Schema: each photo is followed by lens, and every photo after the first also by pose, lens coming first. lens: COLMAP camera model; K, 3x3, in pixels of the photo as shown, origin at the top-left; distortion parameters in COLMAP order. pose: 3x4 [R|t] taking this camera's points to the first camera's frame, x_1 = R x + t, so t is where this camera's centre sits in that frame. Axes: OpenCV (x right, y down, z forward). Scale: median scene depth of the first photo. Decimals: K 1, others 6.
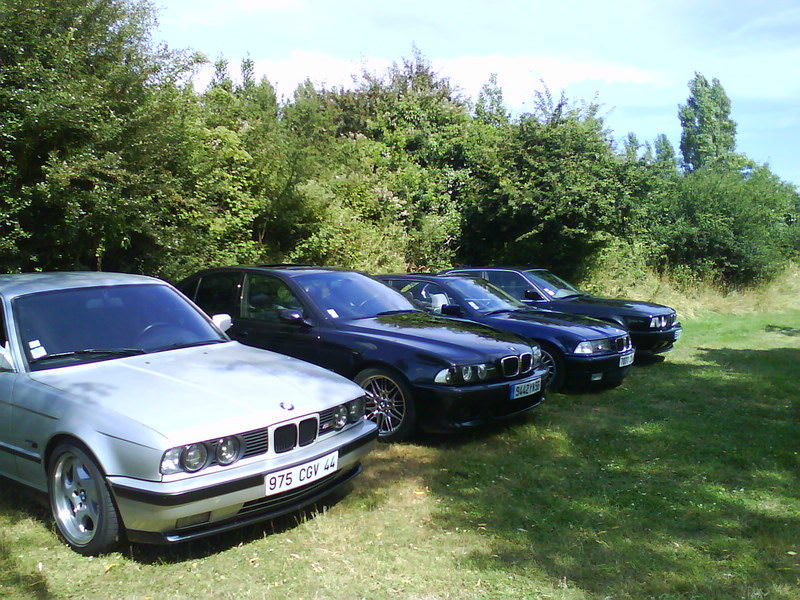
lens RADIAL K [[702.2, 0, 400.0], [0, 702.2, 300.0], [0, 0, 1]] dist [-0.034504, -0.002926]
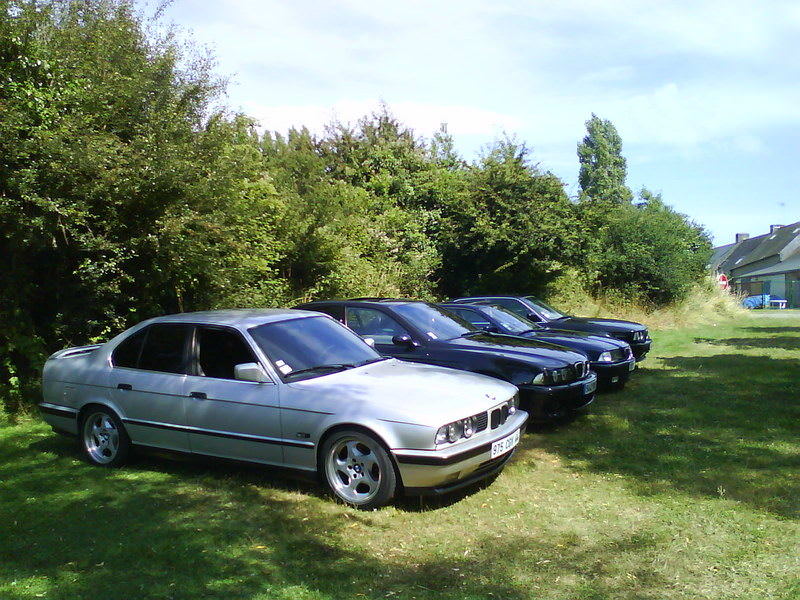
lens RADIAL K [[676.4, 0, 400.0], [0, 676.4, 300.0], [0, 0, 1]] dist [-0.003098, -0.002099]
pose [[0.991973, -0.030857, 0.122629, -0.128002], [0.036103, 0.998515, -0.040790, 0.001194], [-0.121188, 0.044890, 0.991614, -0.087149]]
